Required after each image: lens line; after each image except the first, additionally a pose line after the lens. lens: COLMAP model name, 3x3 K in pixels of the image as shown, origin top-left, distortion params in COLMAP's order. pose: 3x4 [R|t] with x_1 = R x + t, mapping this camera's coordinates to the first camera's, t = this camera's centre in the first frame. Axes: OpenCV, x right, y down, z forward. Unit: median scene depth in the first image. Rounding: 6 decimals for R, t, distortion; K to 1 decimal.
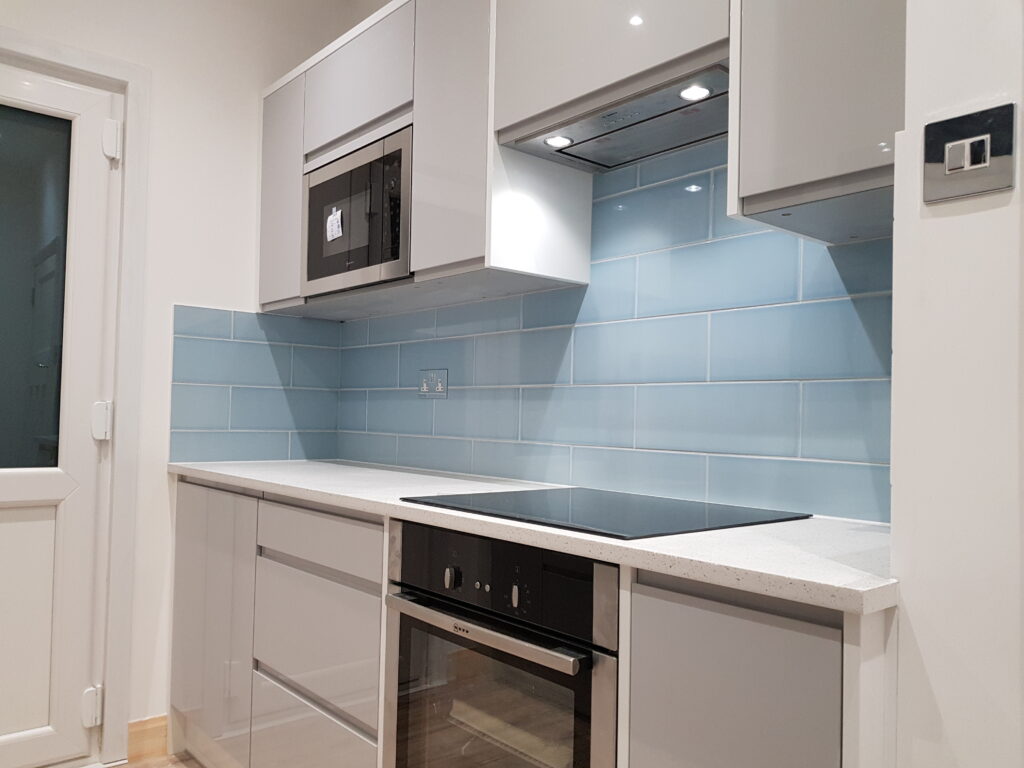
lens RADIAL K [[795.2, 0, 509.9], [0, 795.2, 386.4], [0, 0, 1]] dist [0.007538, -0.021065]
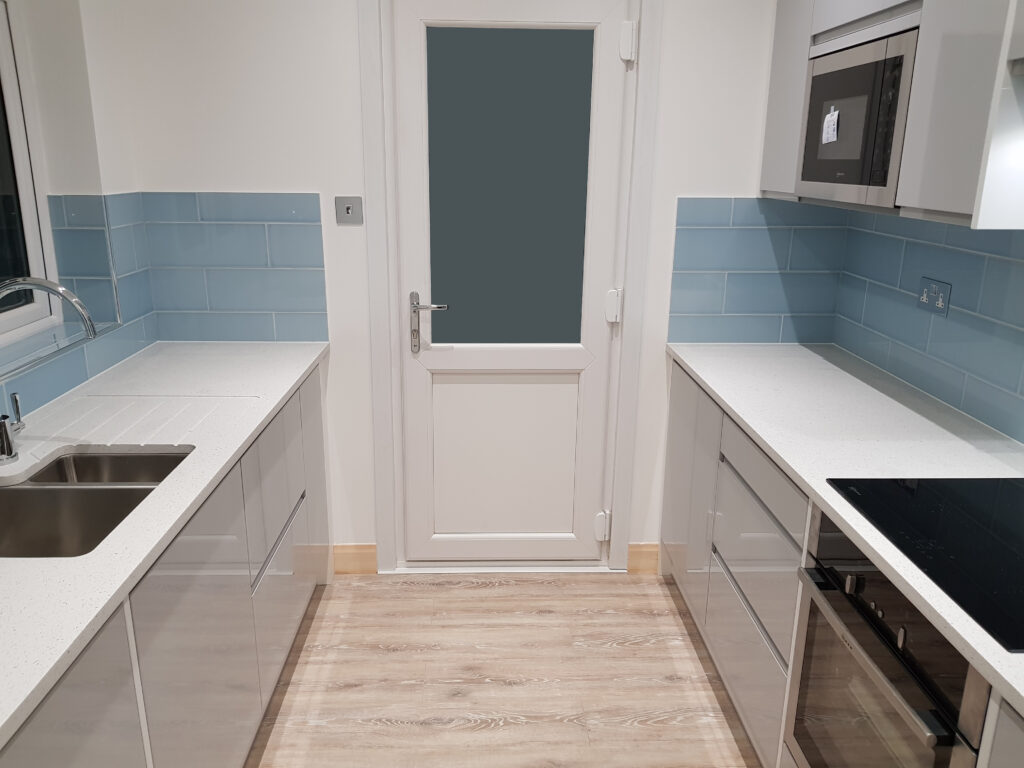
lens RADIAL K [[795.2, 0, 508.6], [0, 795.2, 384.3], [0, 0, 1]] dist [0.007538, -0.021065]
pose [[0.780278, 0.159793, -0.604676, 0.090944], [0.018865, 0.960358, 0.278129, -0.171597], [0.625148, -0.228425, 0.746332, 0.004056]]
